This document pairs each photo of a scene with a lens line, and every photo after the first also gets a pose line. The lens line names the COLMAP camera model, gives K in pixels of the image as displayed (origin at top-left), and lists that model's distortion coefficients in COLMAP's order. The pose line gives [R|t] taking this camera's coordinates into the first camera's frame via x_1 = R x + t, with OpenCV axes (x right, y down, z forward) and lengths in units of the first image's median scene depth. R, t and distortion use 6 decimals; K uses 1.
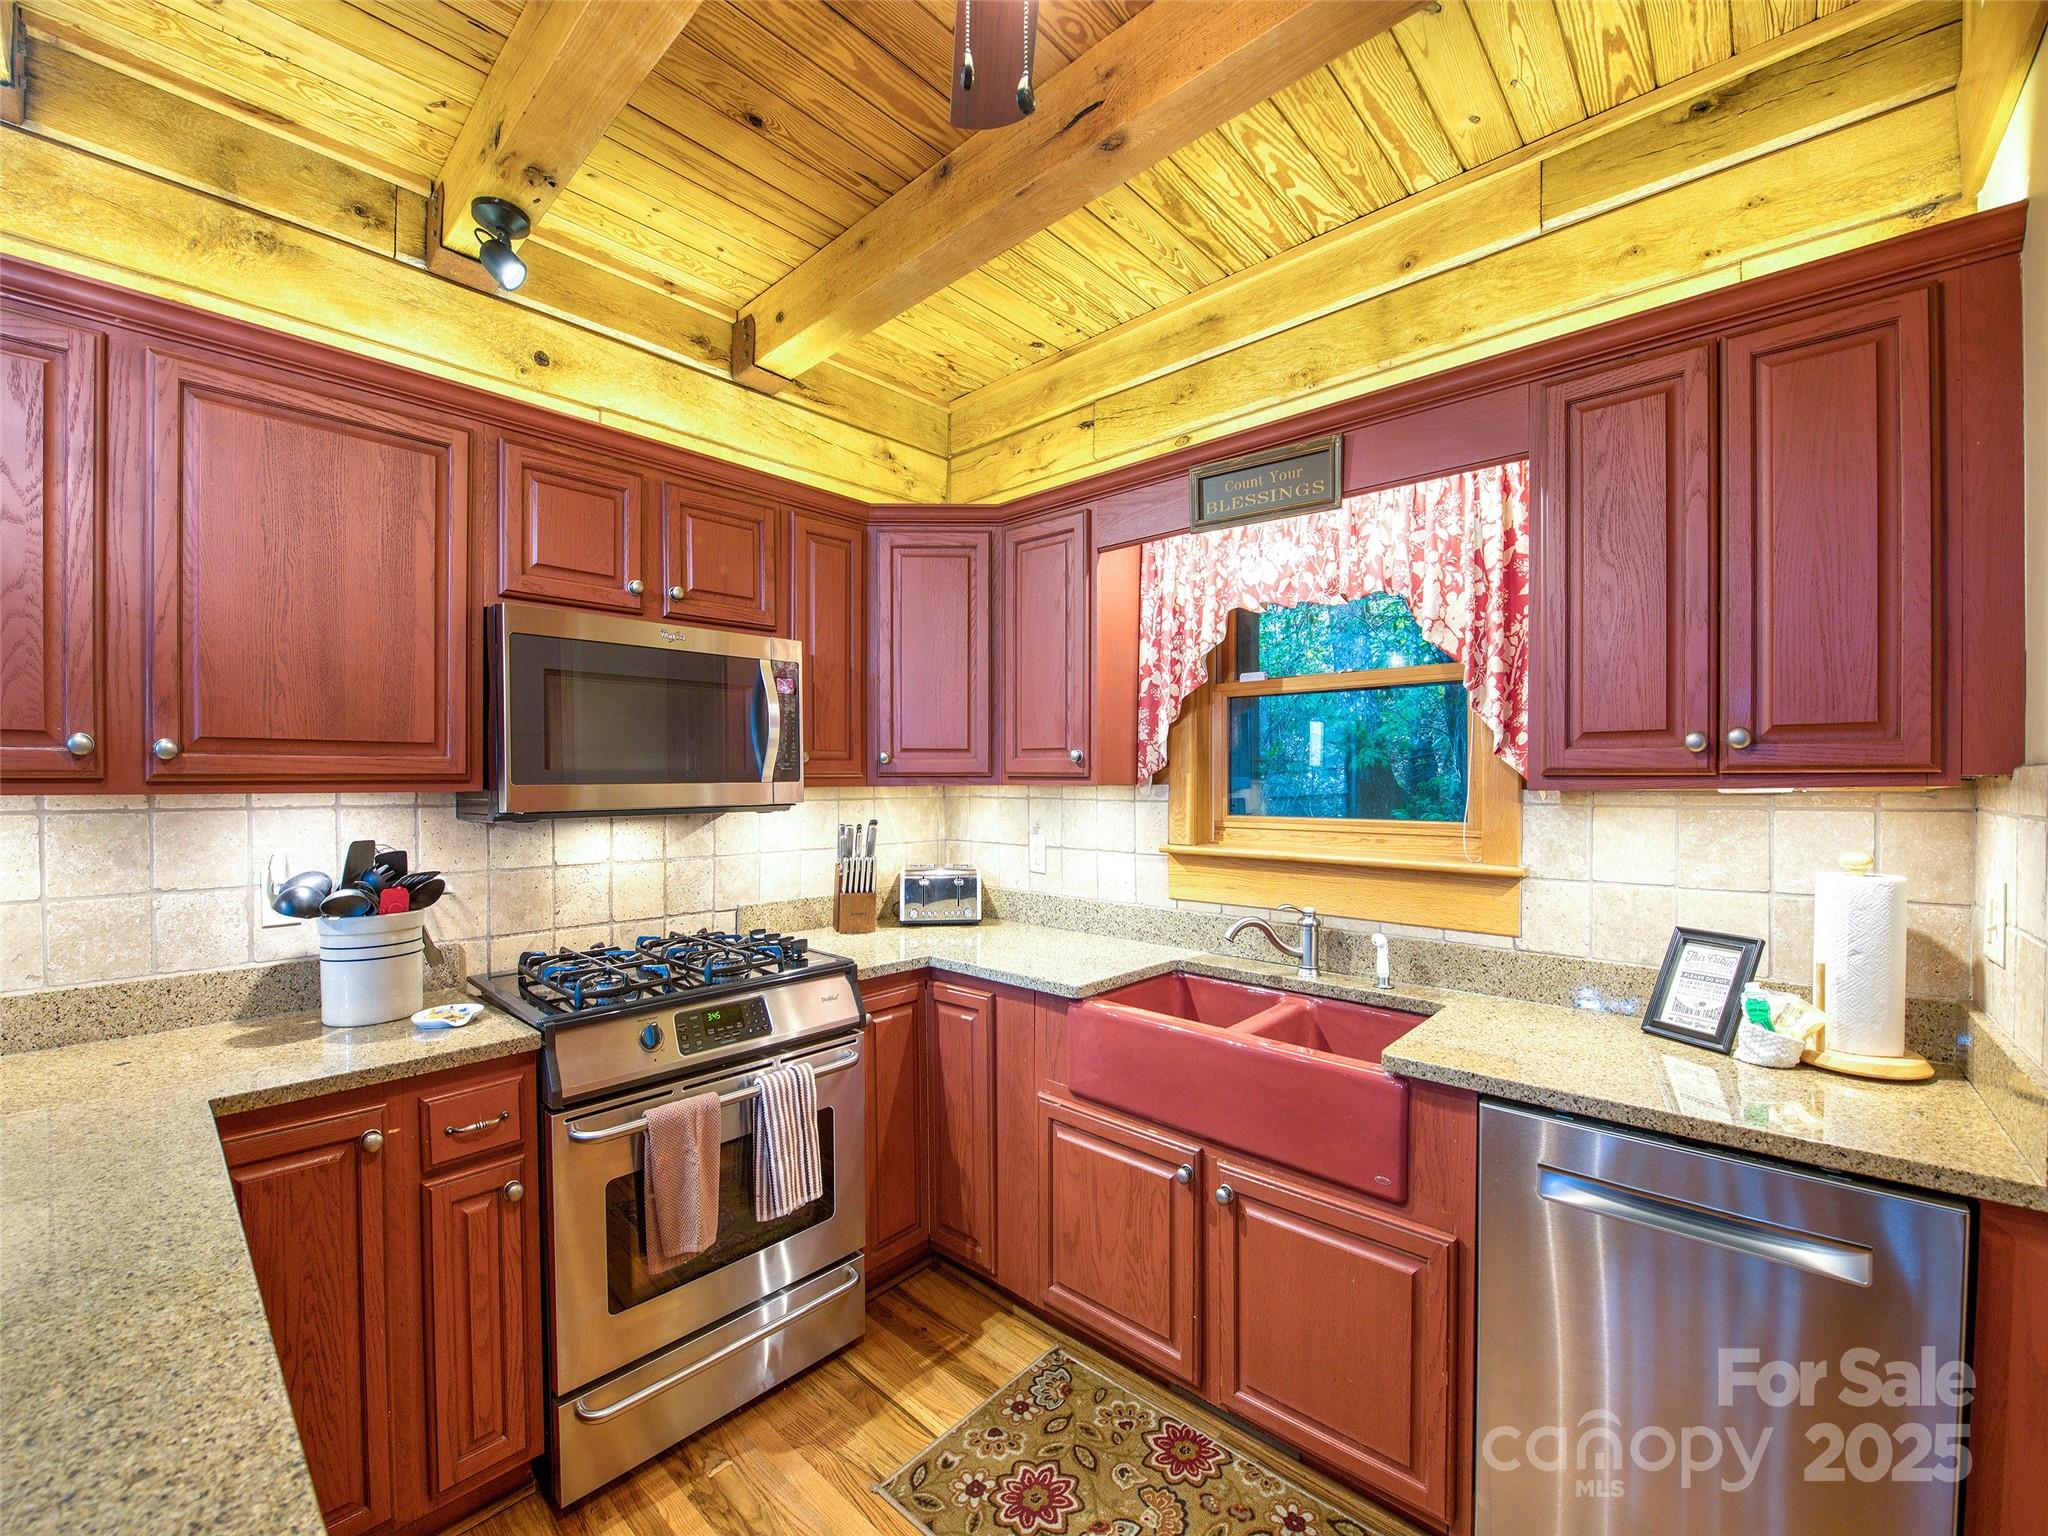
lens RADIAL K [[826.1, 0, 1032.4], [0, 826.1, 787.2], [0, 0, 1]] dist [-0.017334, -0.000745]
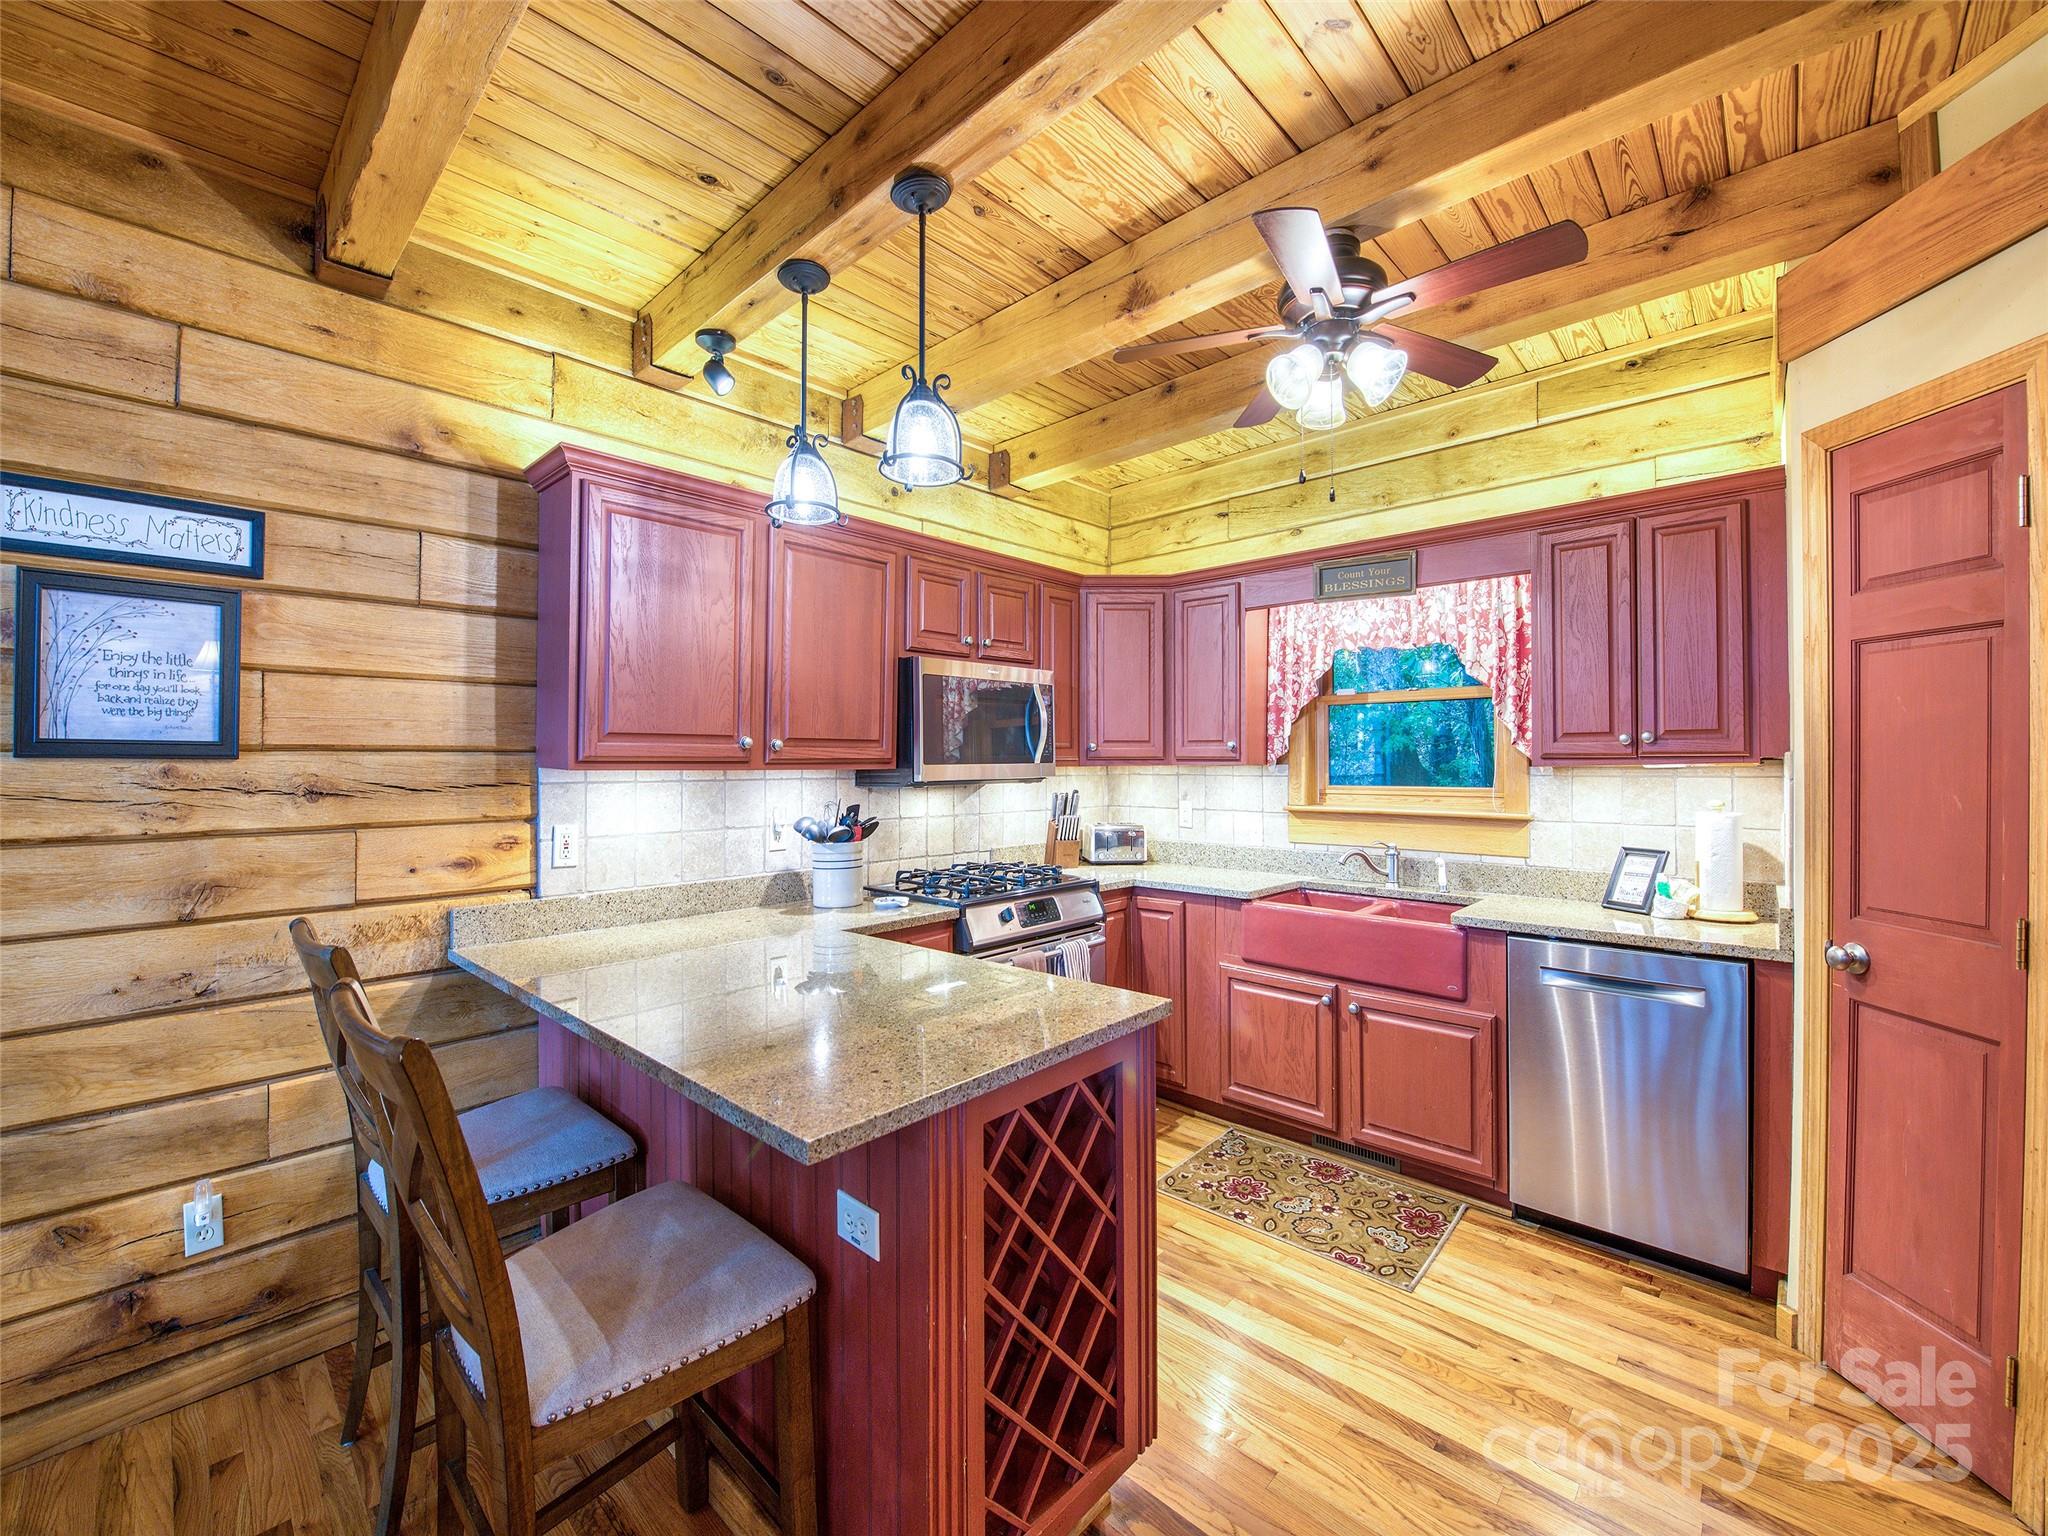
lens RADIAL K [[826.1, 0, 1025.7], [0, 826.1, 756.3], [0, 0, 1]] dist [-0.017334, -0.000745]
pose [[0.999893, -0.002425, -0.014440, -0.371816], [0.002167, 0.999838, -0.017860, 0.009416], [0.014481, 0.017827, 0.999736, -0.630681]]
